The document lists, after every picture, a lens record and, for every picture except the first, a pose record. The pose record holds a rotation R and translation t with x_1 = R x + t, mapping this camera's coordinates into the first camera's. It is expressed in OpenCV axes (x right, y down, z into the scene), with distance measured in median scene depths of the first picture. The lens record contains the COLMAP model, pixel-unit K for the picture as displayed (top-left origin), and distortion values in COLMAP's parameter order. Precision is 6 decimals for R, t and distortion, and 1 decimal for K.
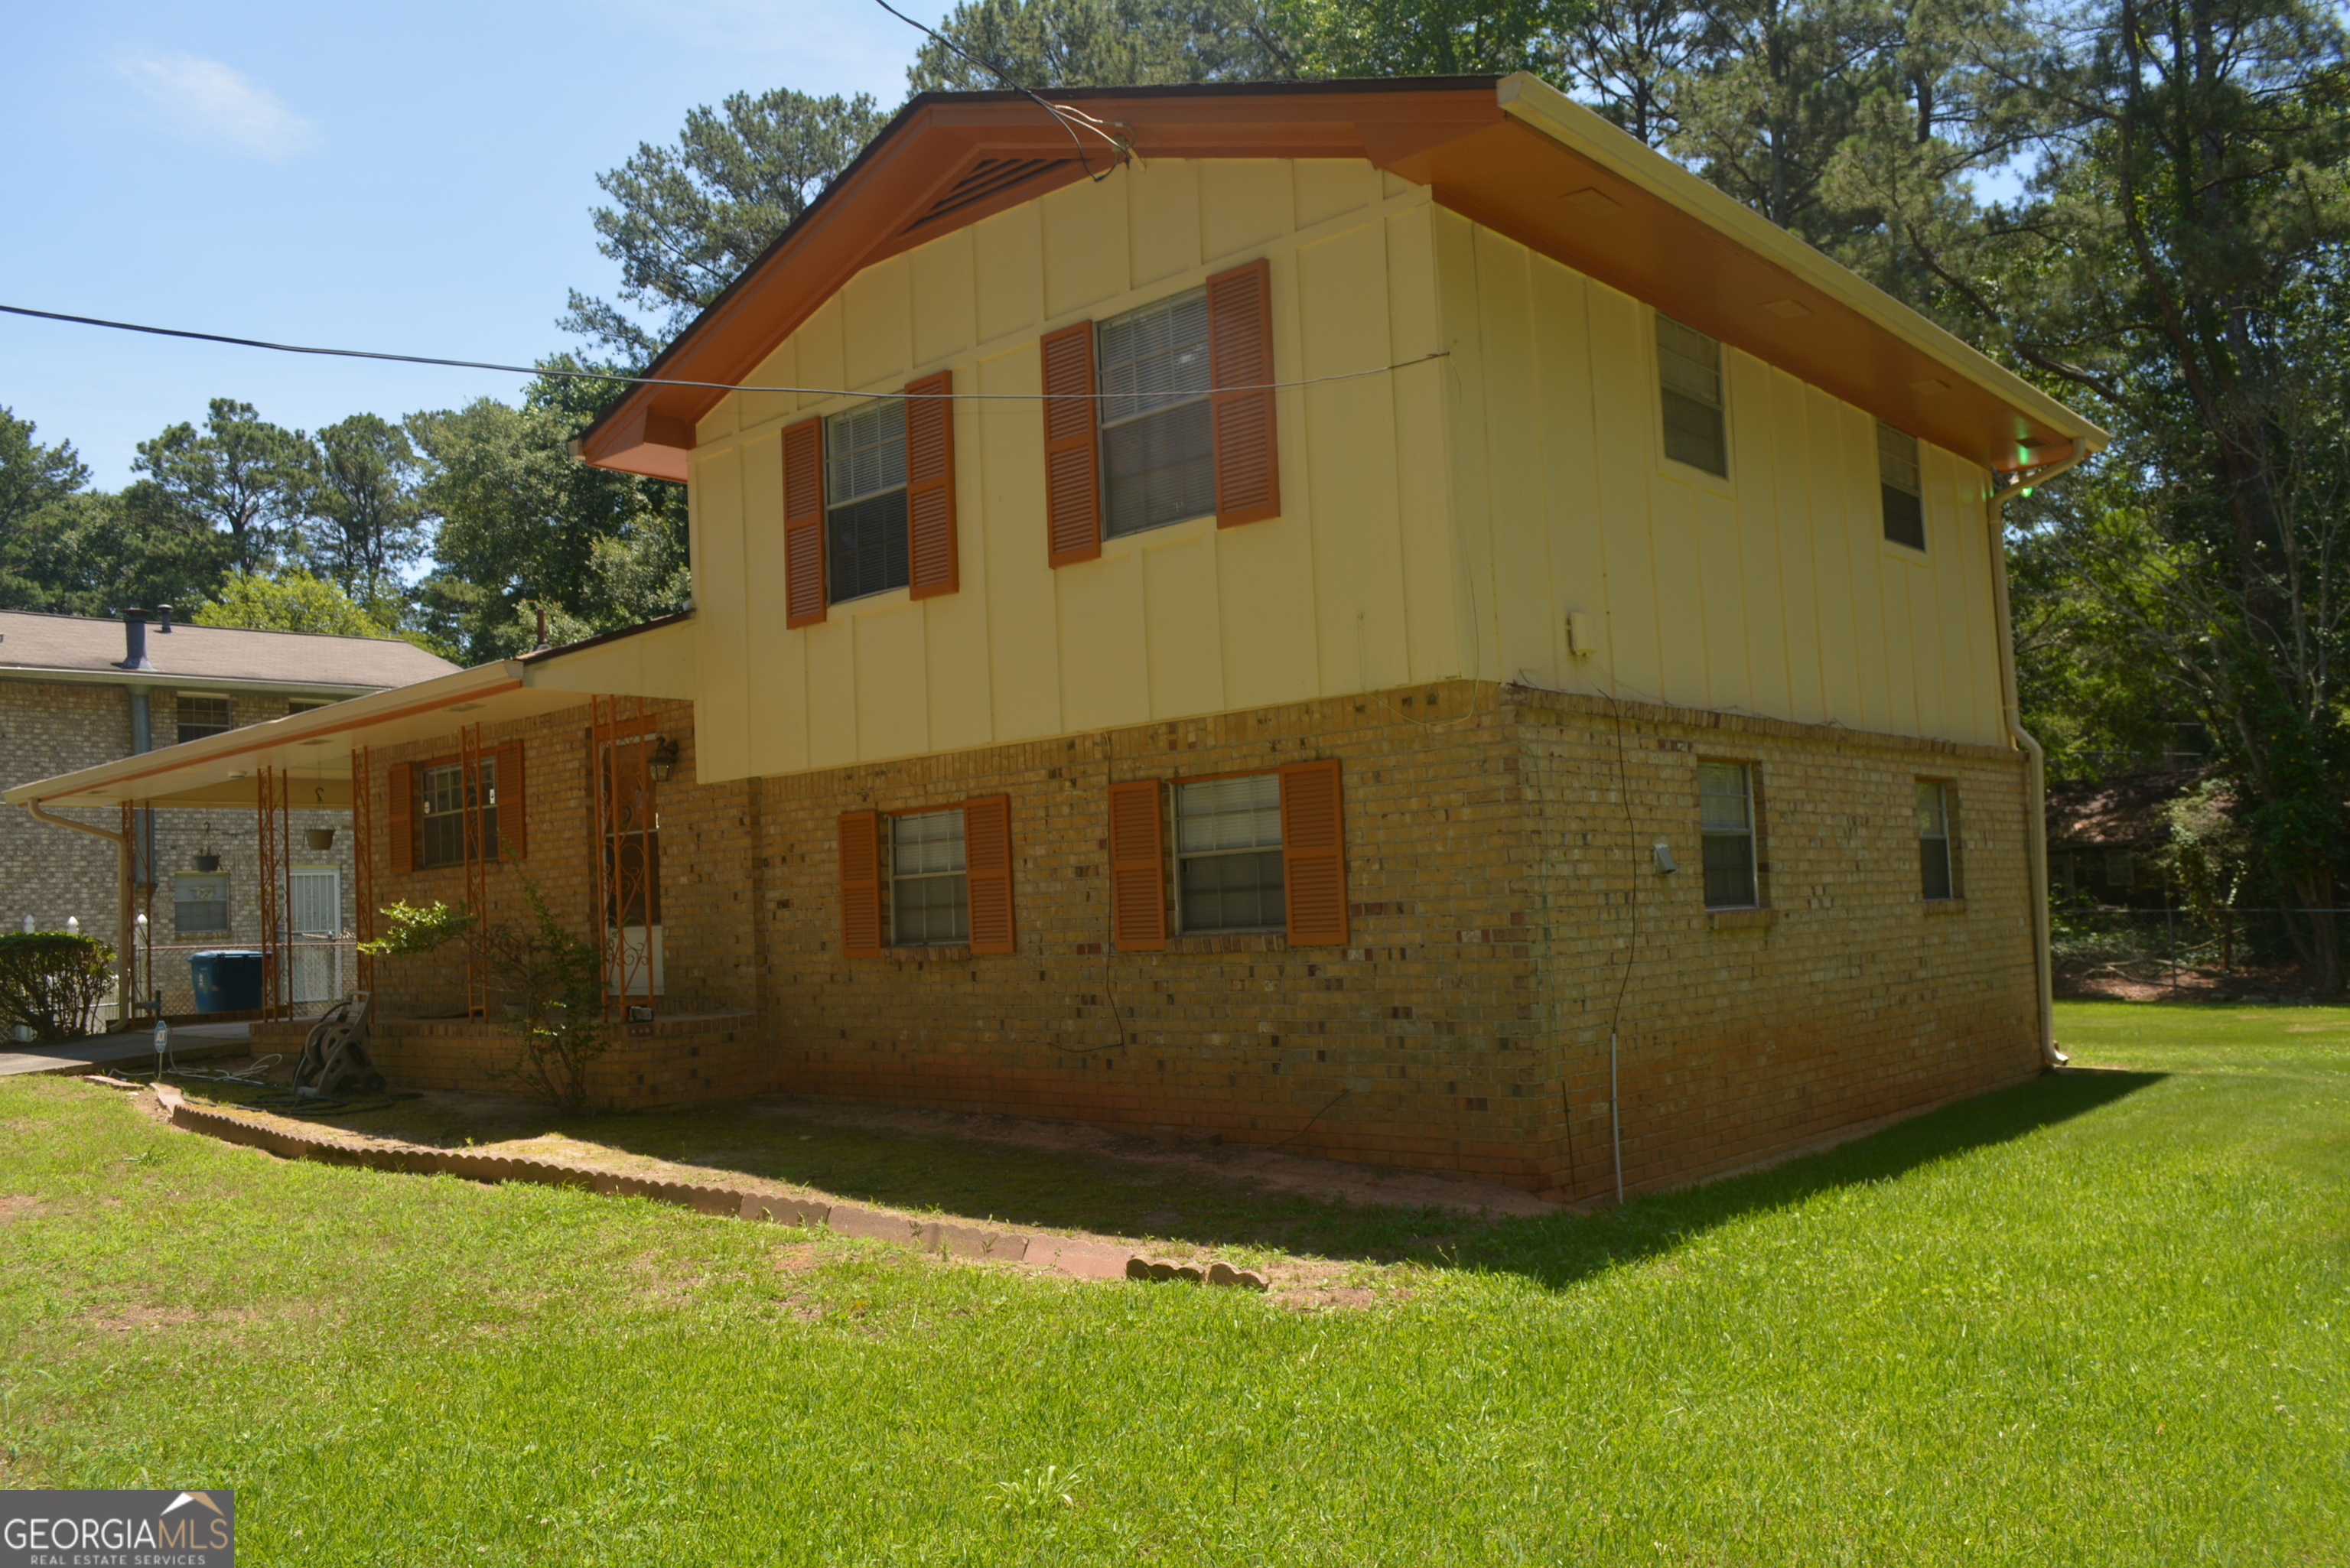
lens RADIAL K [[1840.0, 0, 1176.8], [0, 1840.0, 802.5], [0, 0, 1]] dist [-0.014540, 0.012742]
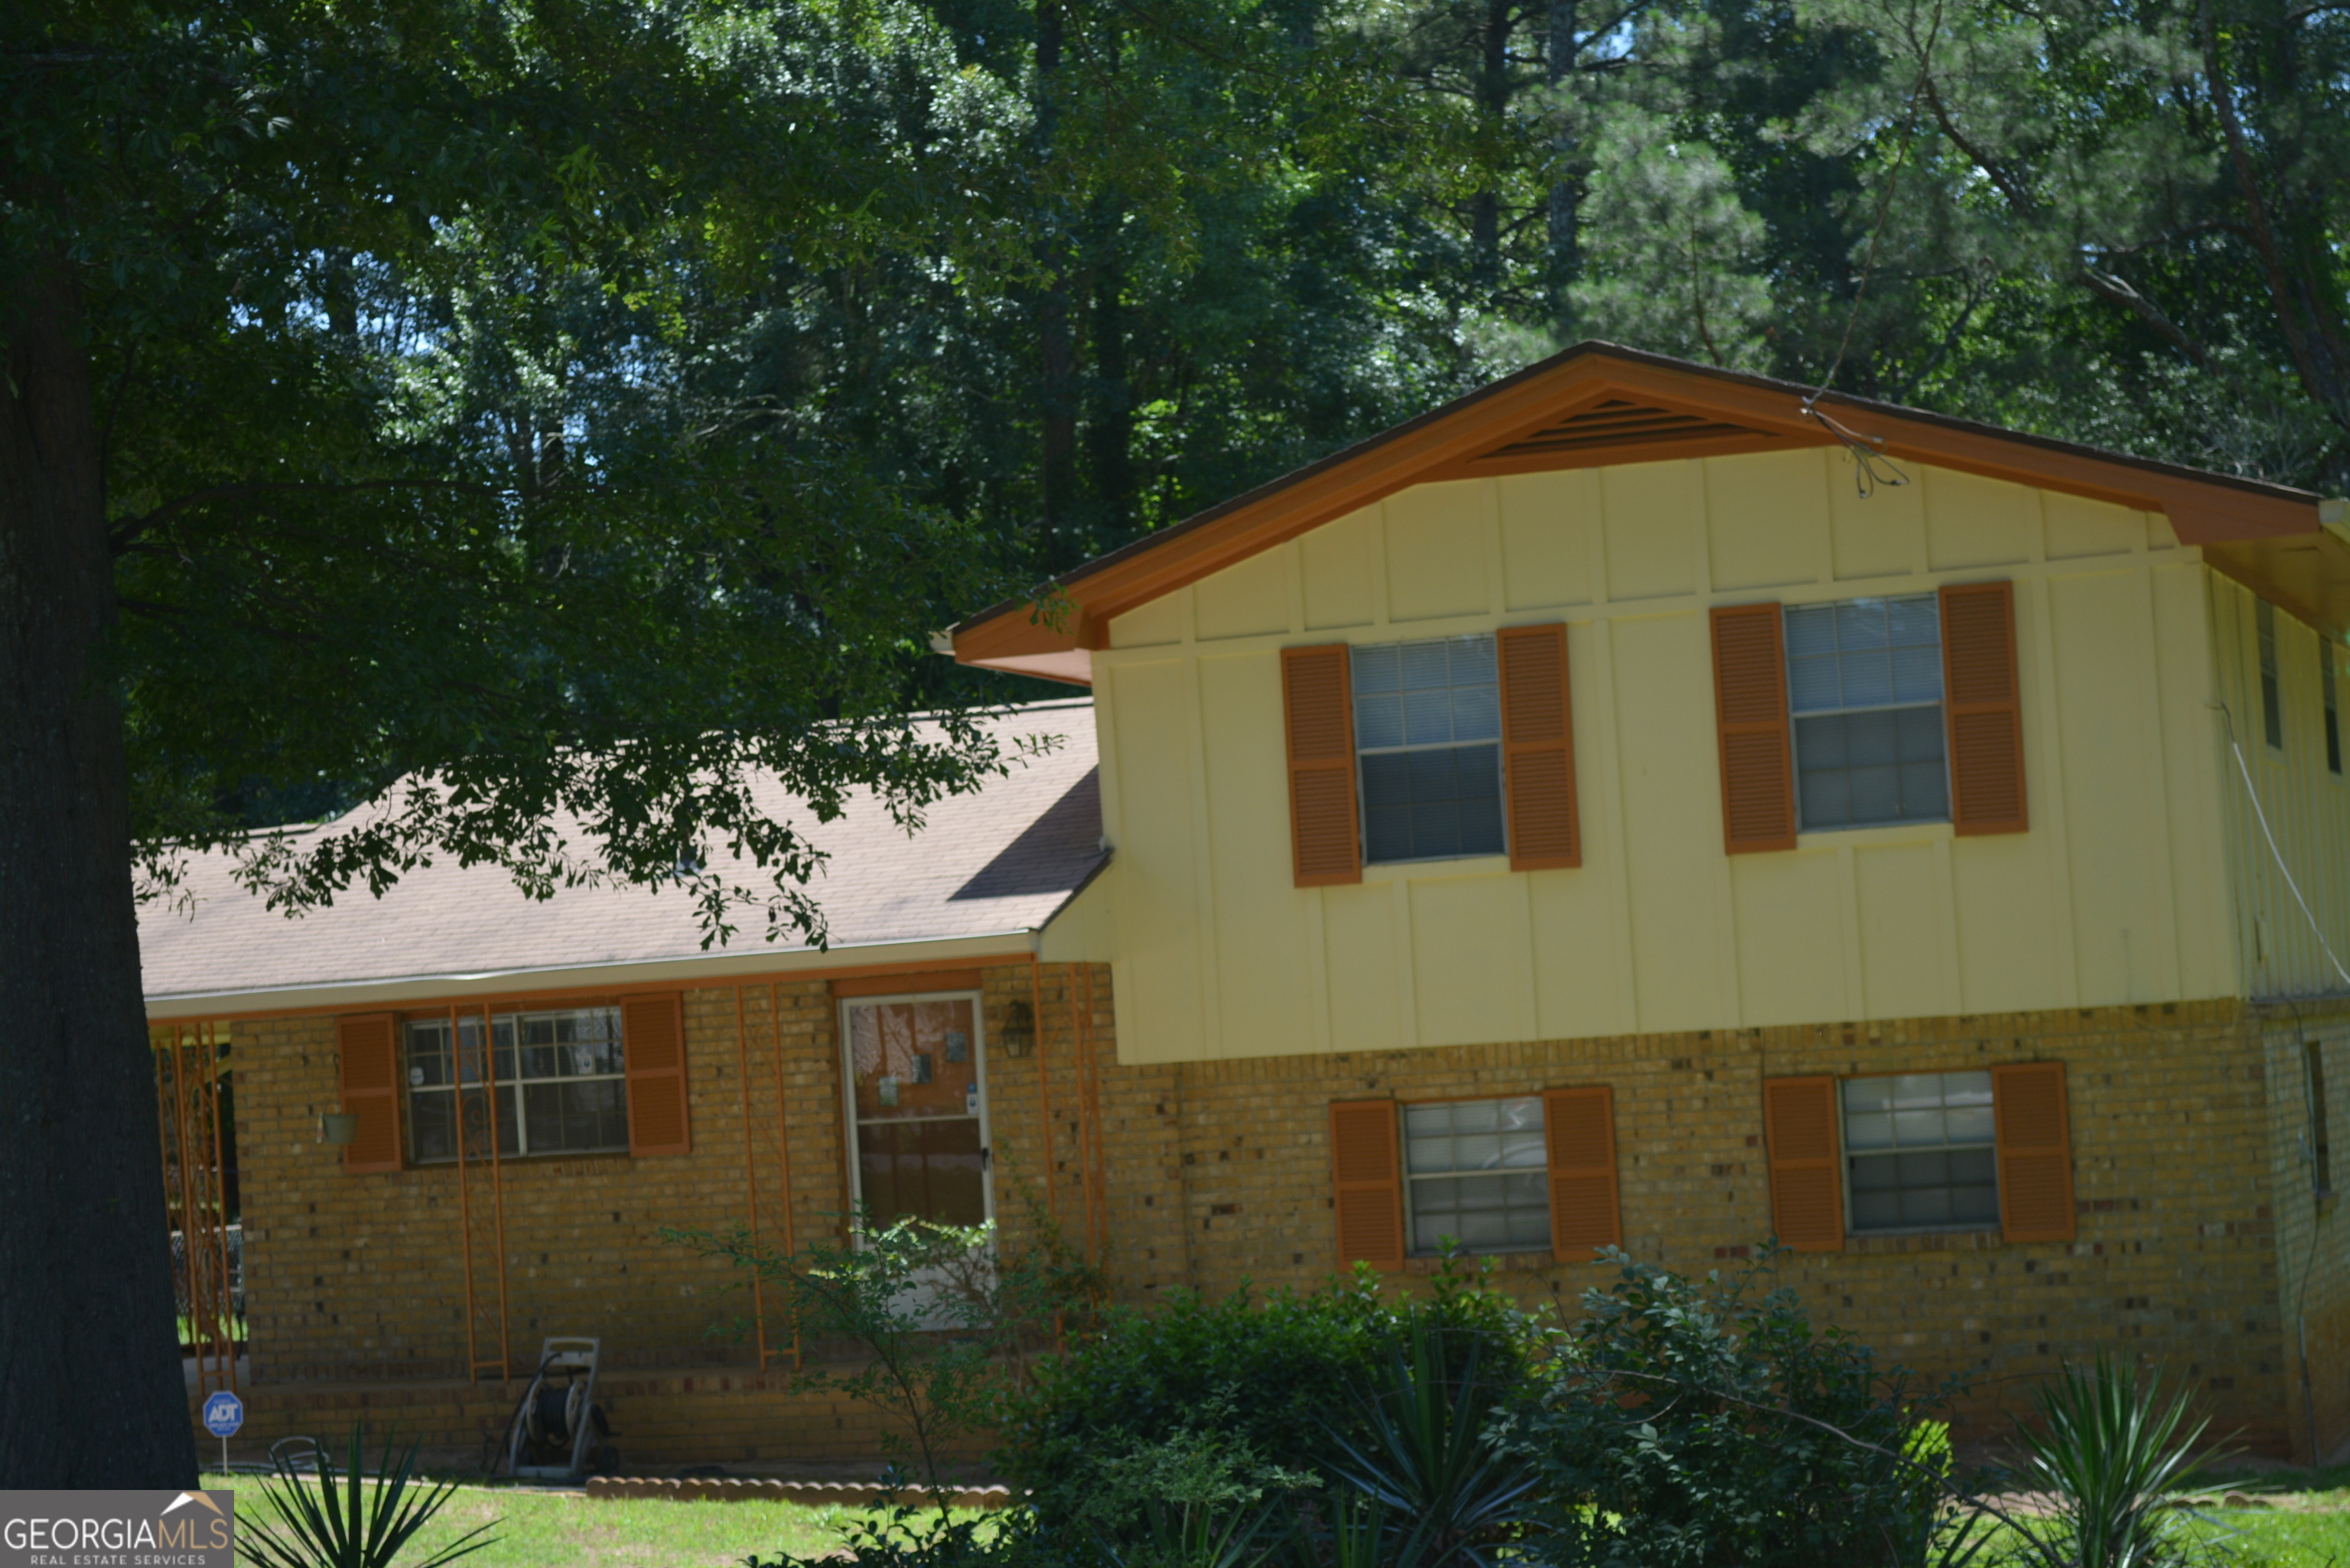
lens RADIAL K [[4739.8, 0, 1171.3], [0, 4739.8, 794.3], [0, 0, 1]] dist [-0.006326, 0.000000]
pose [[0.925976, 0.008288, 0.377490, -1.324653], [-0.003367, 0.999901, -0.013695, -0.129862], [-0.377566, 0.011410, 0.925912, -1.229246]]
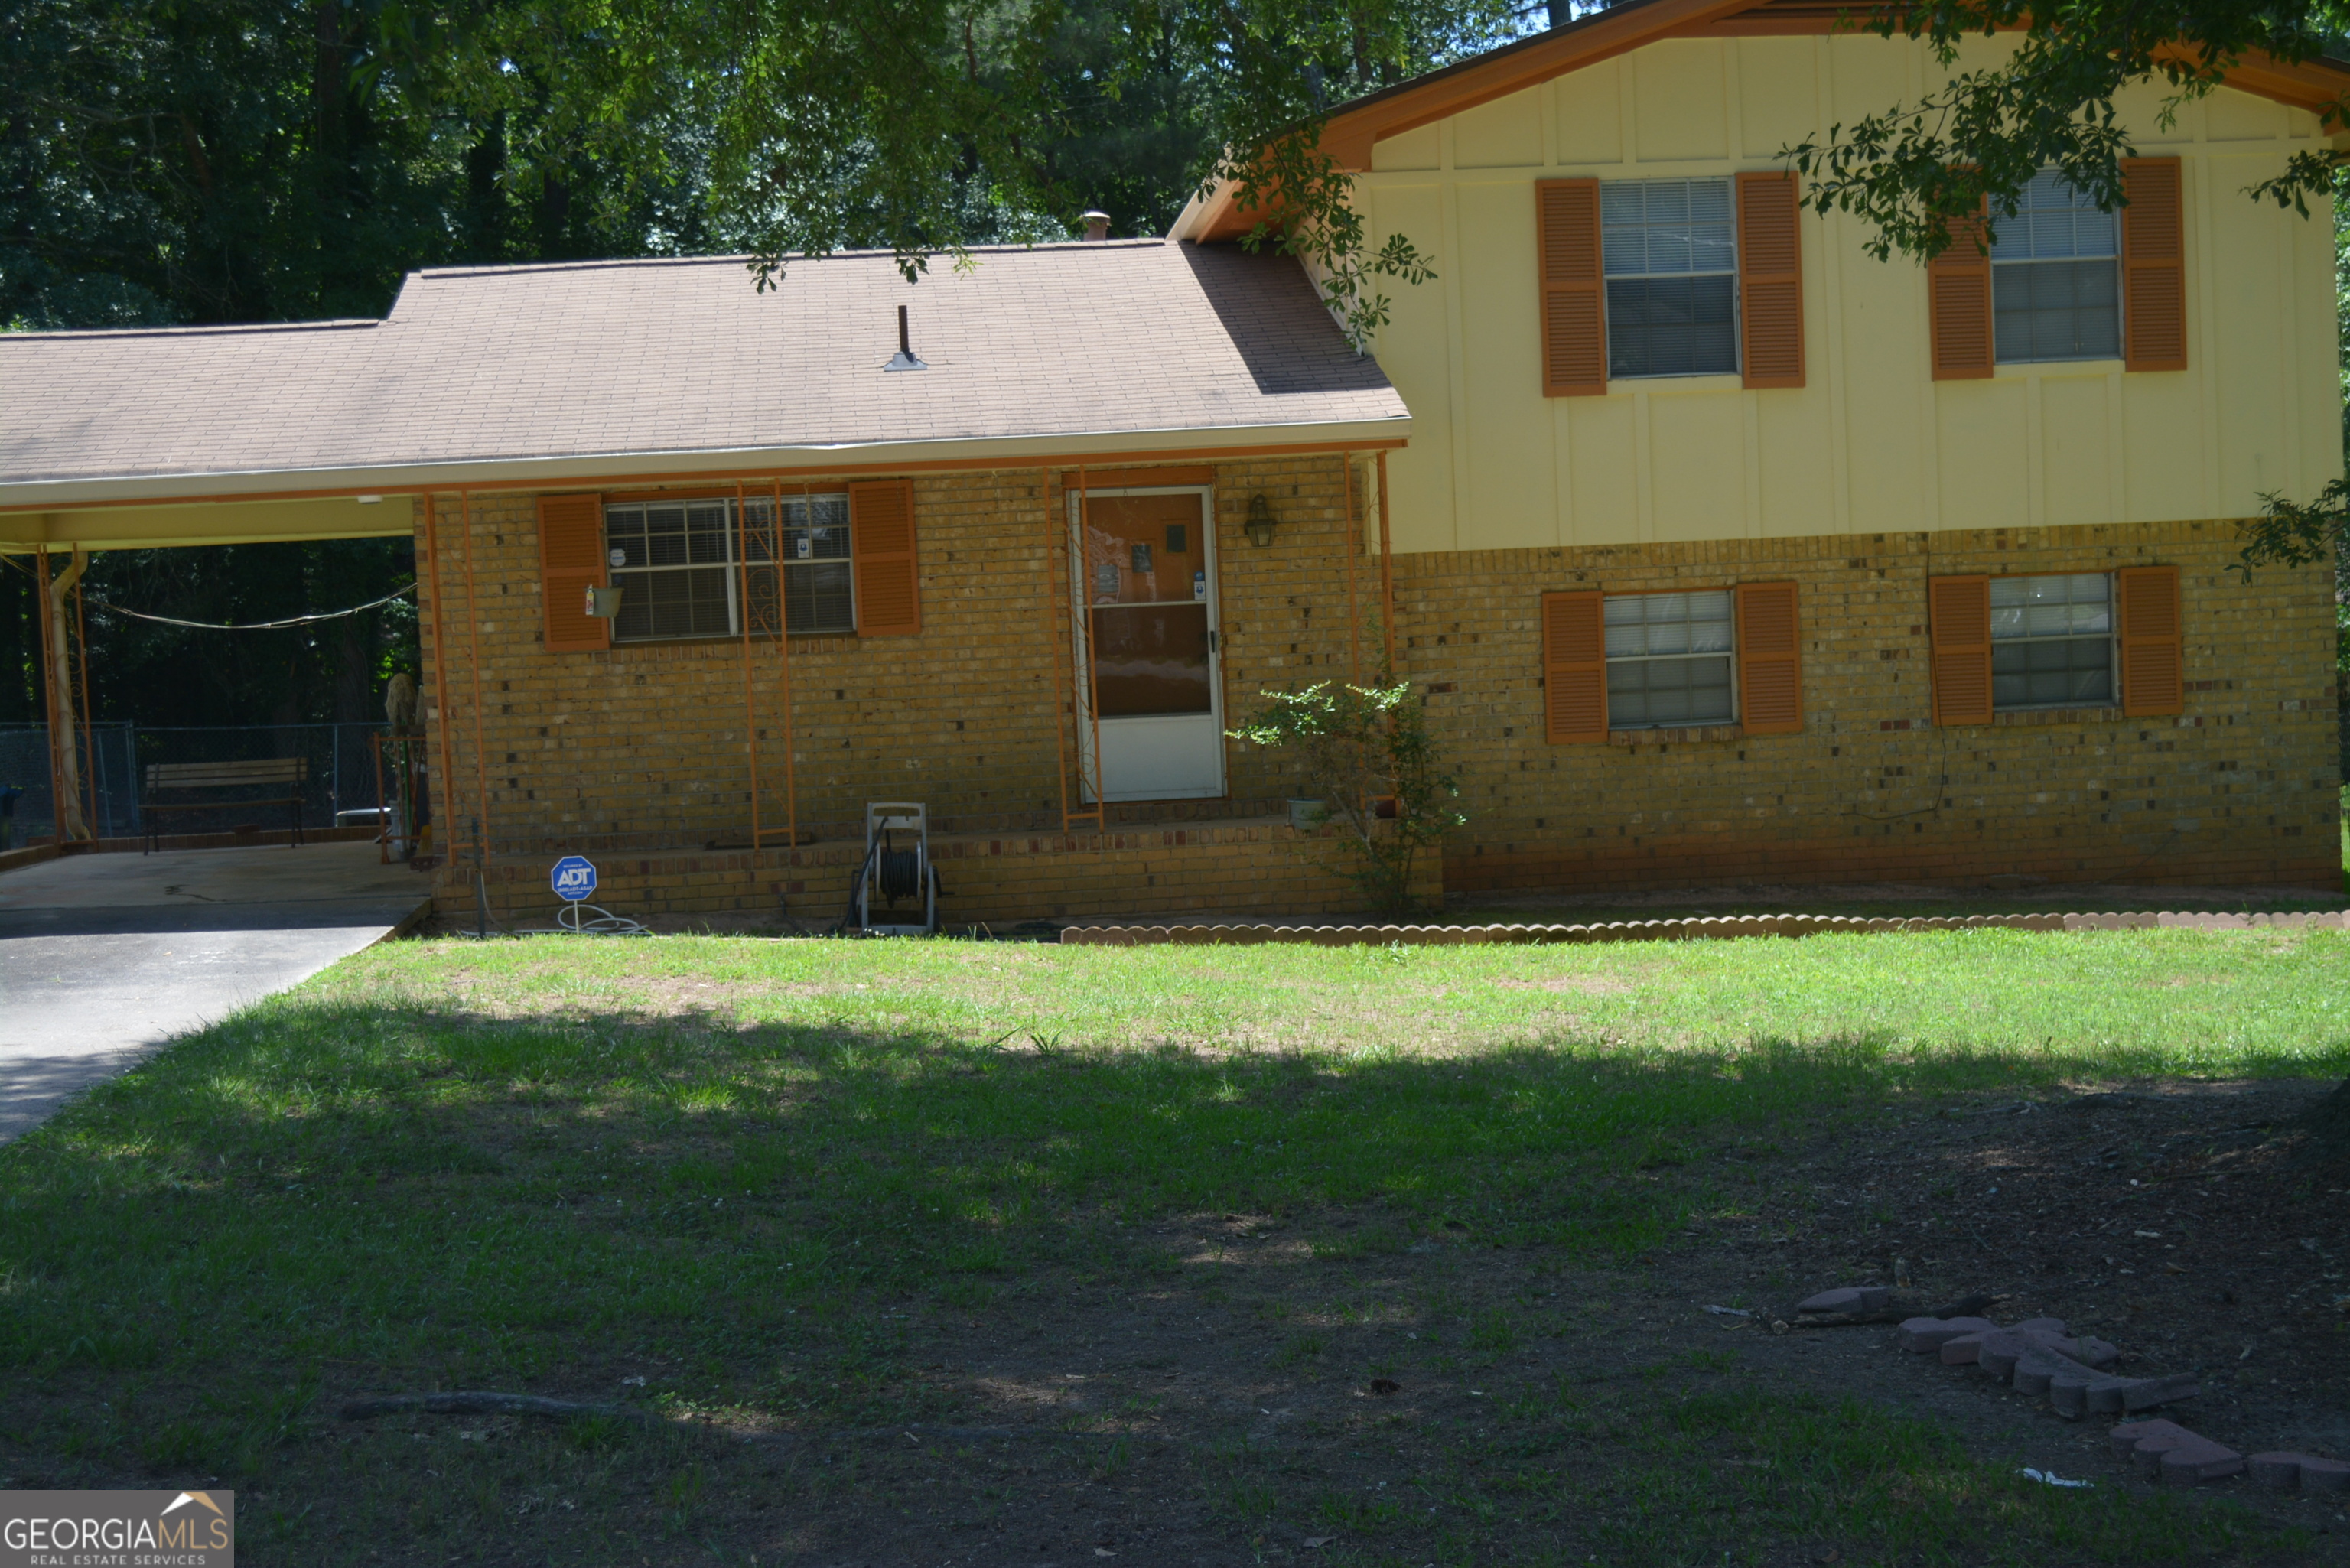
lens RADIAL K [[3488.4, 0, 1169.5], [0, 3488.4, 772.5], [0, 0, 1]] dist [-0.018996, 0.000000]
pose [[0.690640, -0.016397, 0.723013, -1.992504], [-0.030827, 0.998167, 0.052084, 0.013658], [-0.722541, -0.058259, 0.688869, -0.132995]]
